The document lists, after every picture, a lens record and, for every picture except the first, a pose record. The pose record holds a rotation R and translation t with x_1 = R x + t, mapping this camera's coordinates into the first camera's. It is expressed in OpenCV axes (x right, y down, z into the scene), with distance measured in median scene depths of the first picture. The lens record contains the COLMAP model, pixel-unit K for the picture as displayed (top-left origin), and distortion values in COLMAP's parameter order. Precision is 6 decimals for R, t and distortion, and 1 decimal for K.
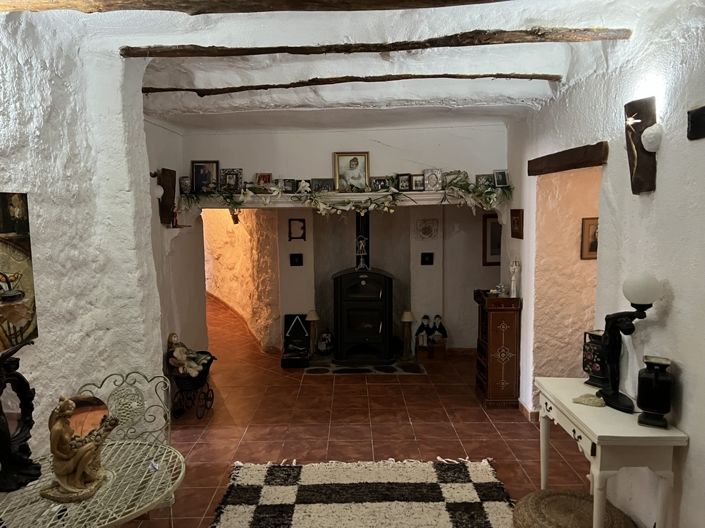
lens RADIAL K [[526.0, 0, 352.5], [0, 526.0, 264.0], [0, 0, 1]] dist [0.062224, -0.070992]
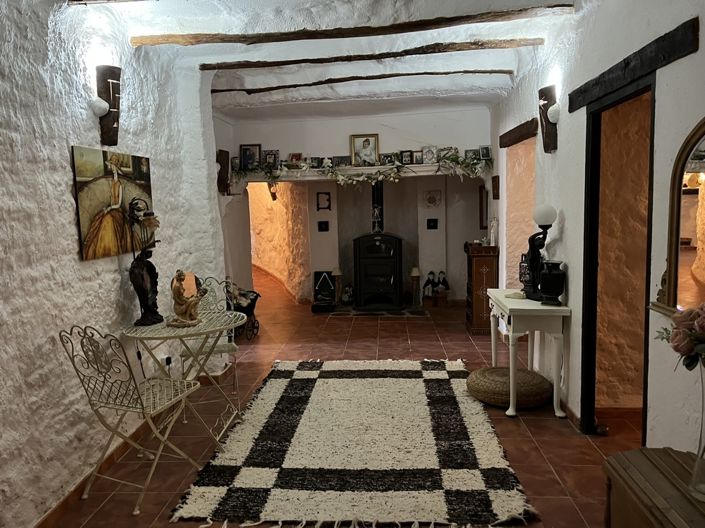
lens RADIAL K [[541.2, 0, 348.6], [0, 541.2, 263.0], [0, 0, 1]] dist [0.035789, -0.003323]
pose [[0.996742, -0.007577, -0.080296, 0.081074], [0.007857, 0.999964, 0.003166, 0.117112], [0.080269, -0.003787, 0.996766, -0.380946]]
